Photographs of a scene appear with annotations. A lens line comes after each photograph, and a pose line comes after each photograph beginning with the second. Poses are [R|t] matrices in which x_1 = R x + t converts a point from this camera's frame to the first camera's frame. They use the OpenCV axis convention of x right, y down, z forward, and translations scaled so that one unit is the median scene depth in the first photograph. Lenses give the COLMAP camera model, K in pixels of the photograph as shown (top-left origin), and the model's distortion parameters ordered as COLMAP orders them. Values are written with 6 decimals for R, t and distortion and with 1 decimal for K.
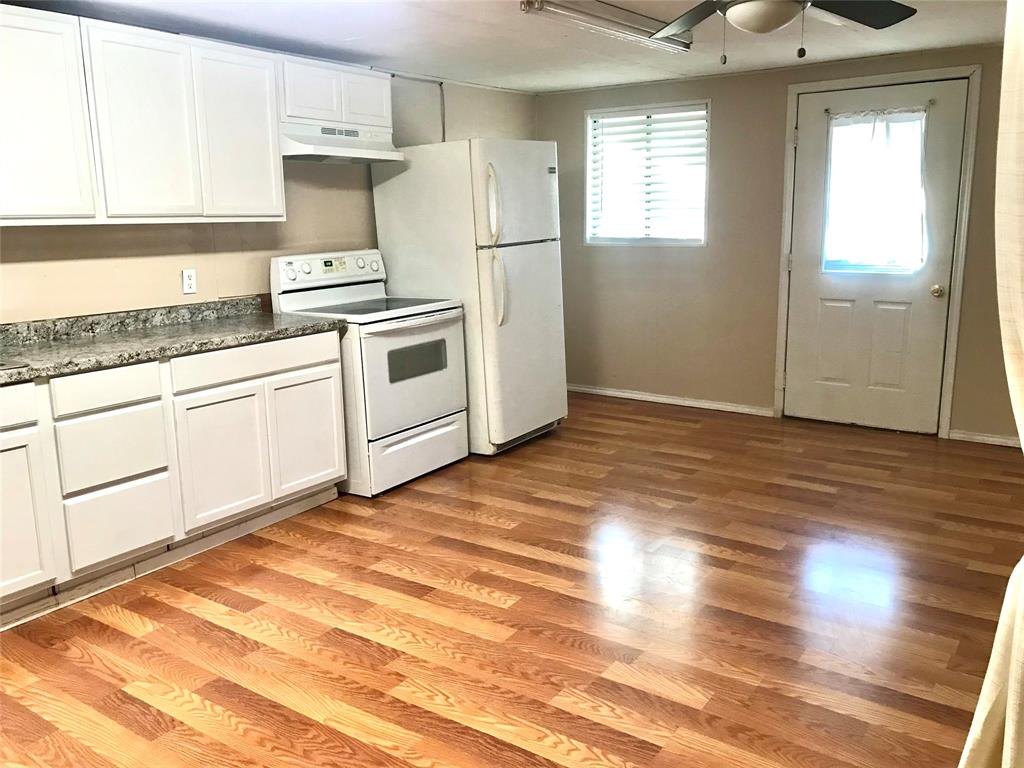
lens RADIAL K [[838.8, 0, 514.2], [0, 838.8, 378.2], [0, 0, 1]] dist [0.042268, -0.038680]
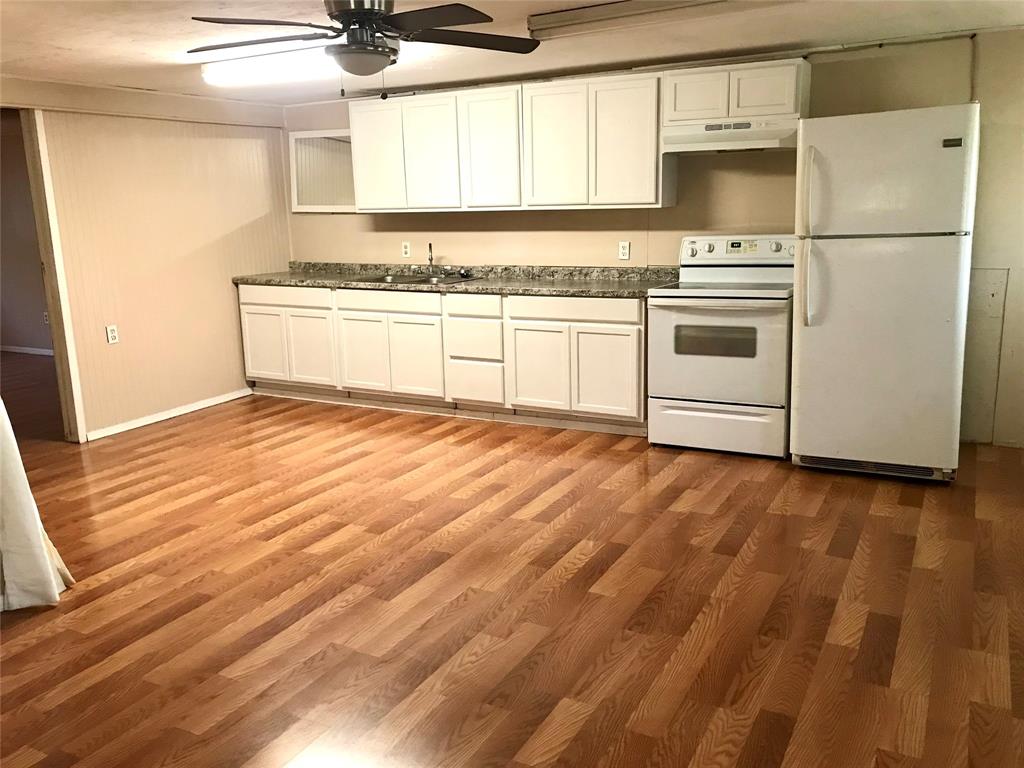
lens RADIAL K [[838.8, 0, 514.4], [0, 838.8, 384.7], [0, 0, 1]] dist [0.042268, -0.038680]
pose [[0.106651, 0.227368, -0.967951, 0.977953], [-0.165826, 0.963936, 0.208154, -0.160055], [0.980371, 0.138312, 0.140509, 0.661400]]
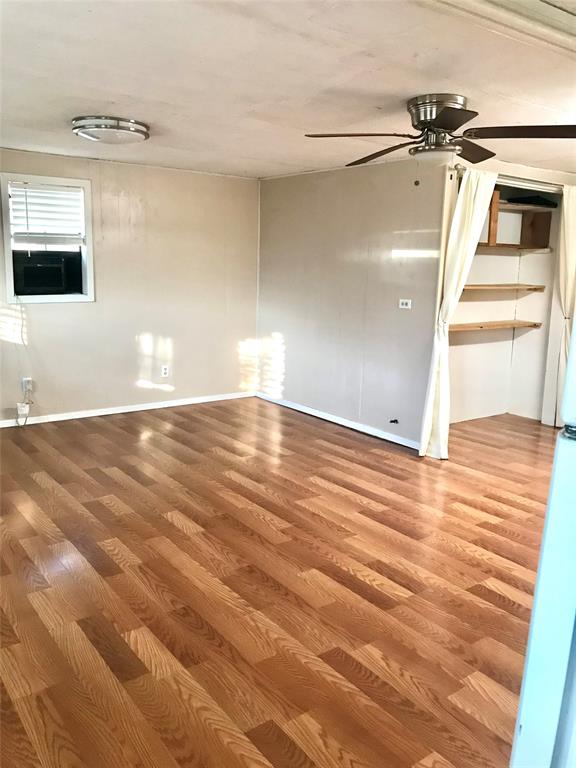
lens RADIAL K [[629.1, 0, 291.7], [0, 629.1, 383.7], [0, 0, 1]] dist [0.042268, -0.038680]
pose [[-0.948718, -0.066099, 0.309135, 0.085808], [0.051833, 0.932135, 0.358382, -0.286484], [-0.311844, 0.356027, -0.880908, 1.440413]]
